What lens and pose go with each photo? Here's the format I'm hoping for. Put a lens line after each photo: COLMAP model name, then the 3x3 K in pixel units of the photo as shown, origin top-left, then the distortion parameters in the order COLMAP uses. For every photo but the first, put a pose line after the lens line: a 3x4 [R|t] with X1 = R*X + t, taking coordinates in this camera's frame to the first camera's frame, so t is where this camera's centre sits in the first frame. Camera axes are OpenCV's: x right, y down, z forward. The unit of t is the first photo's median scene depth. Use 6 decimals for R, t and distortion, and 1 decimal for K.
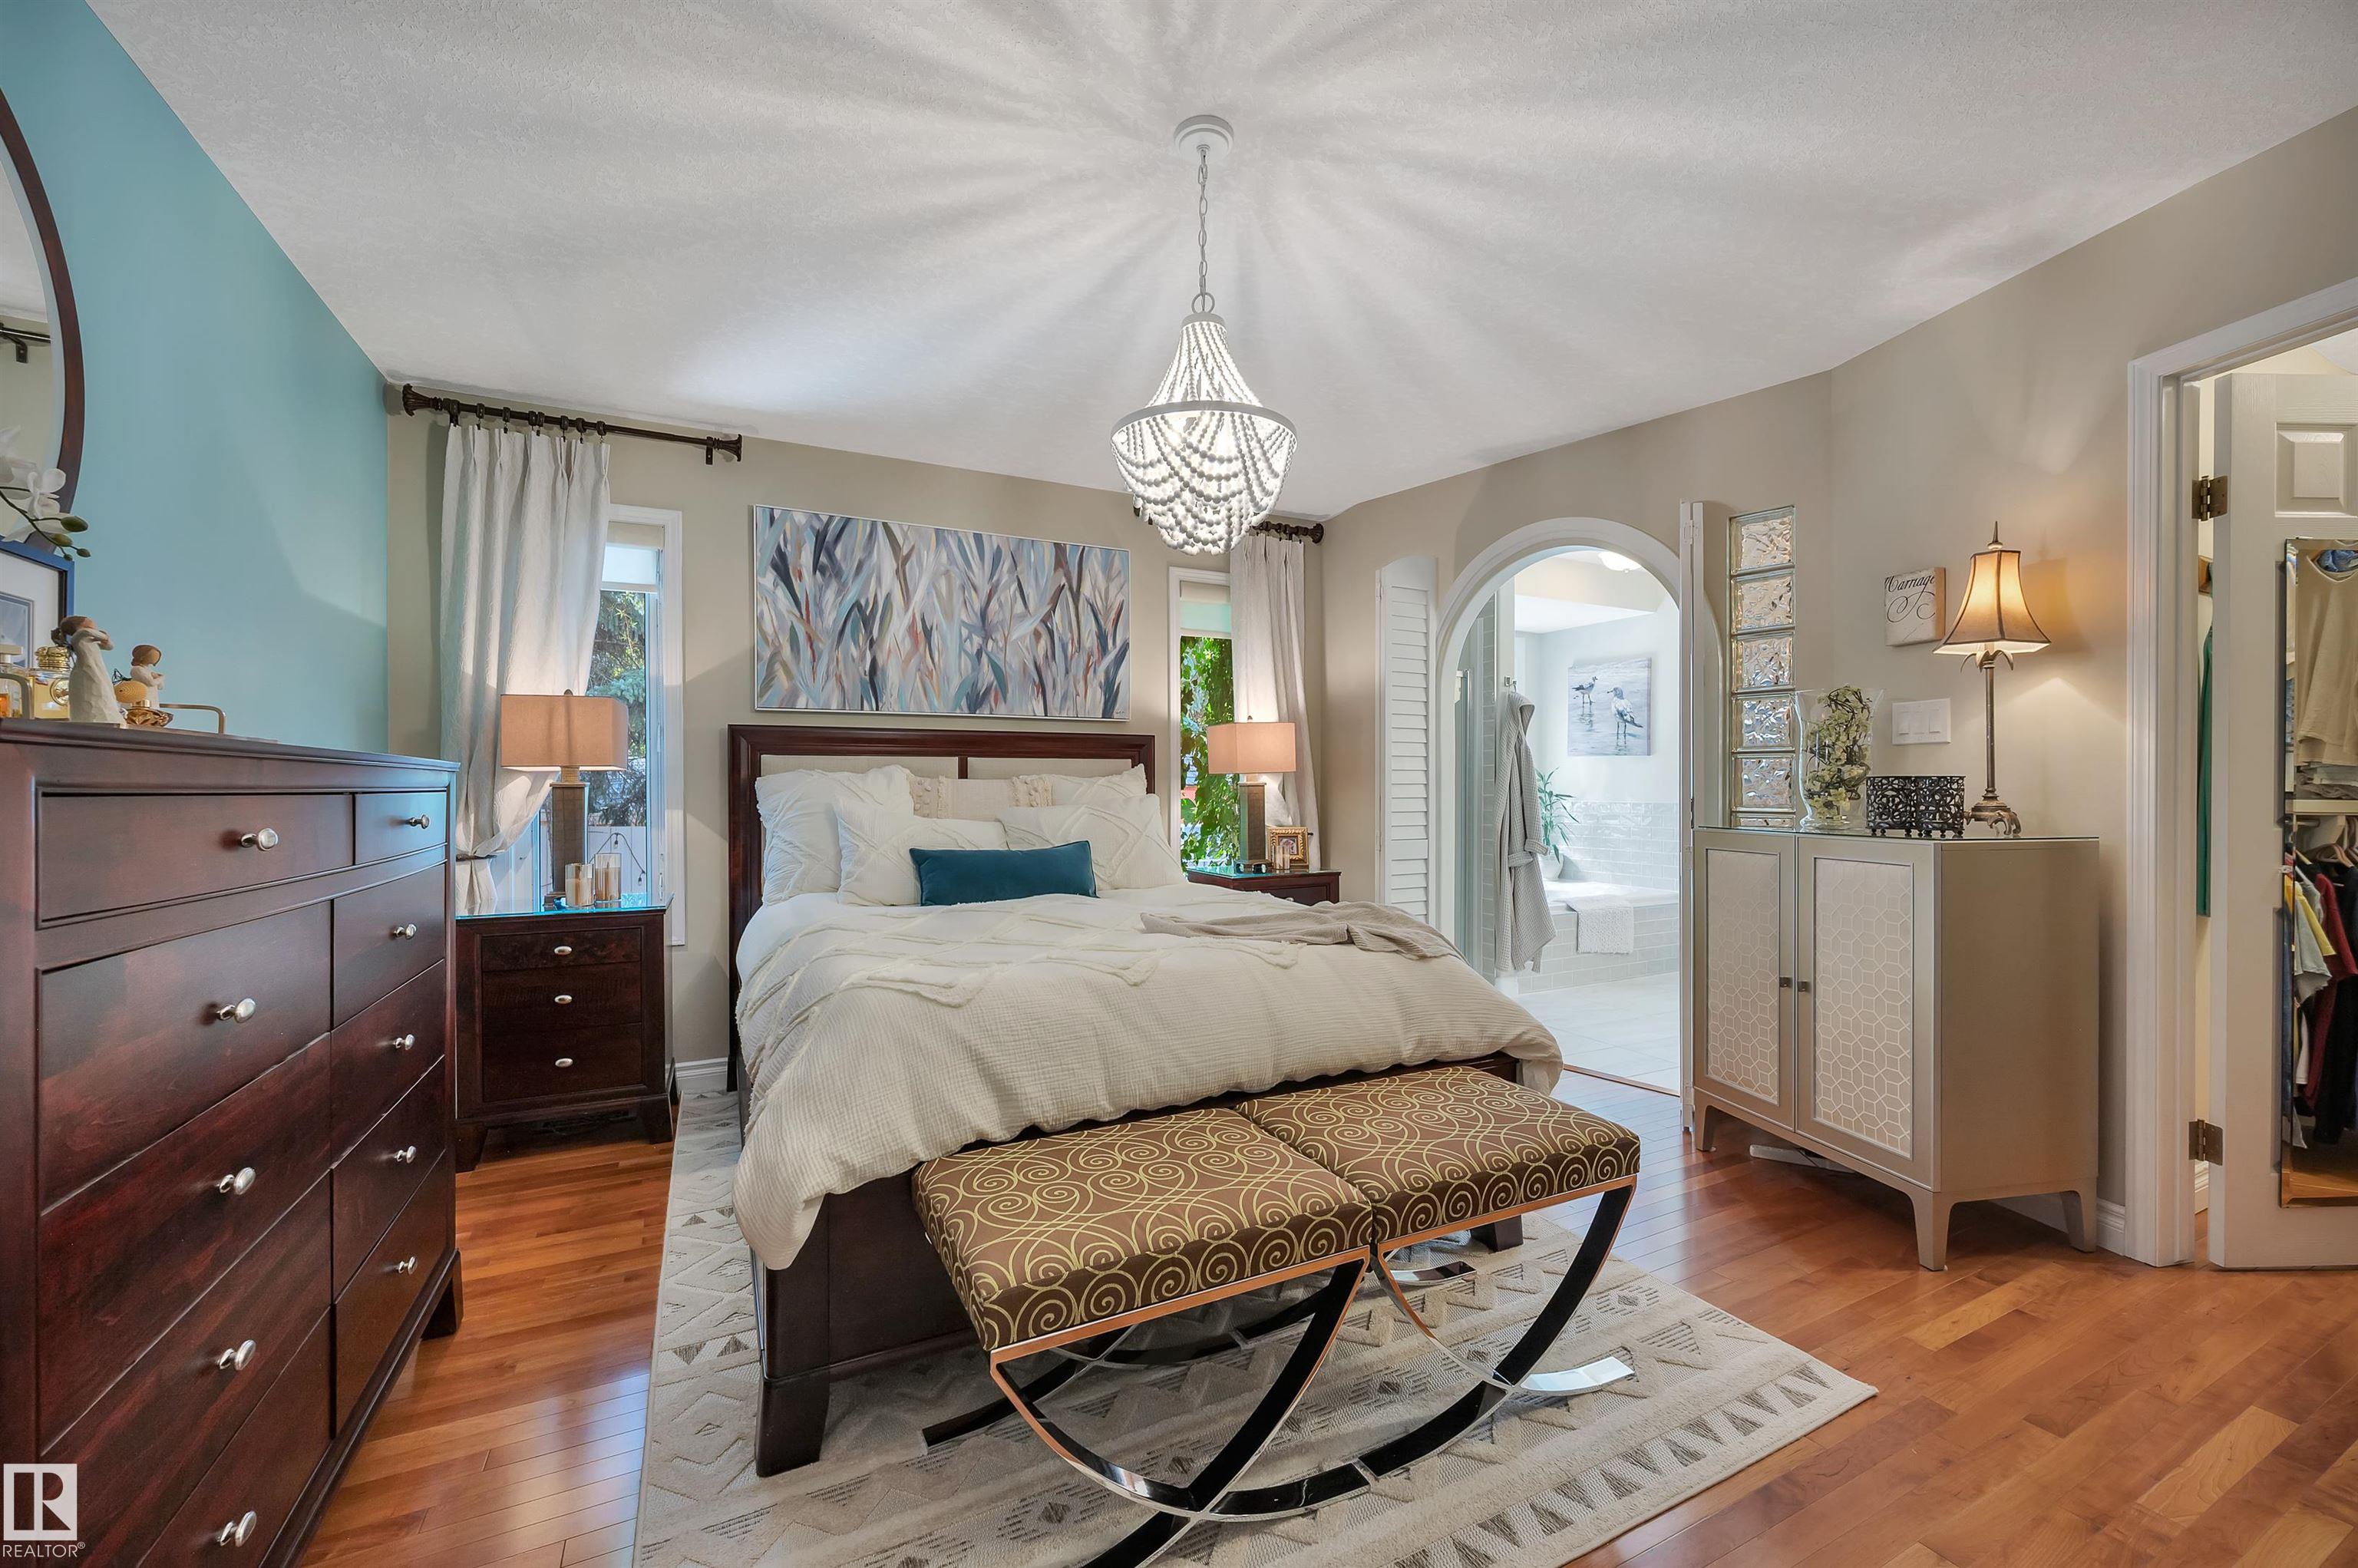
lens RADIAL K [[934.7, 0, 1175.2], [0, 934.7, 796.5], [0, 0, 1]] dist [-0.010308, 0.000056]
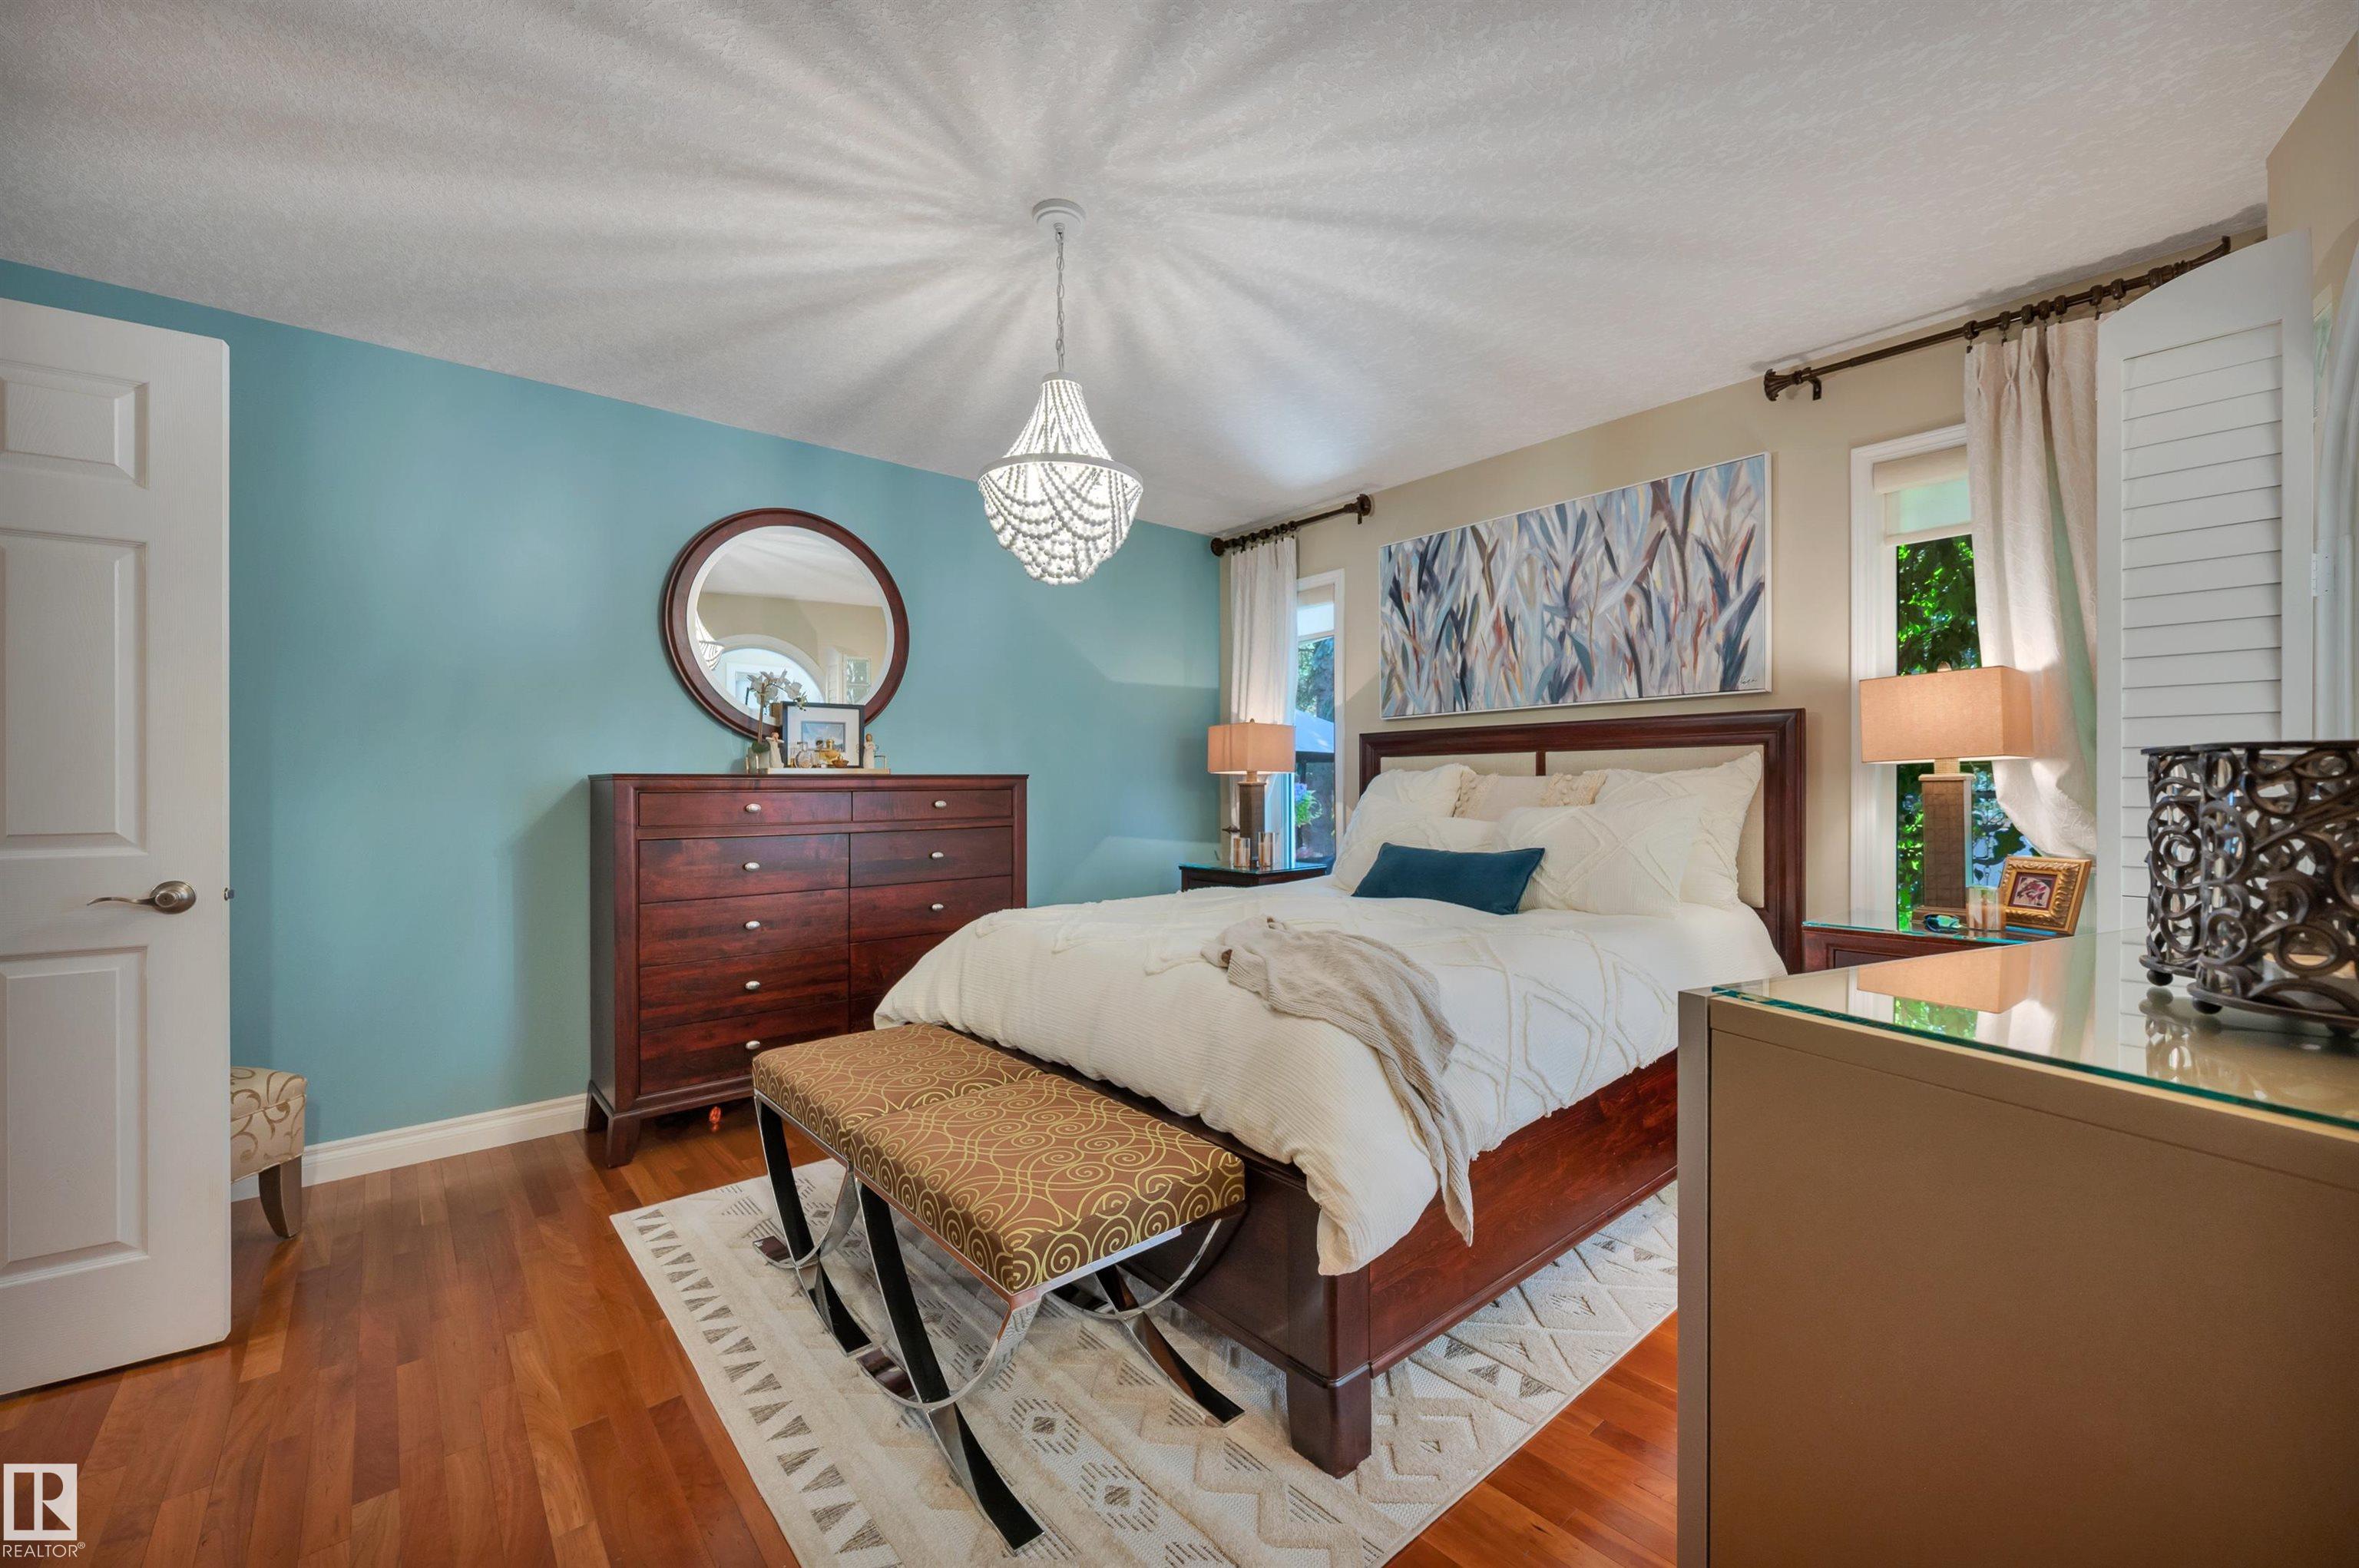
lens RADIAL K [[935.1, 0, 1220.6], [0, 935.1, 772.6], [0, 0, 1]] dist [-0.010308, 0.000056]
pose [[0.259271, -0.009868, -0.965754, 0.590952], [0.003243, 0.999951, -0.009347, -0.014416], [0.965799, -0.000708, 0.259291, 0.458577]]
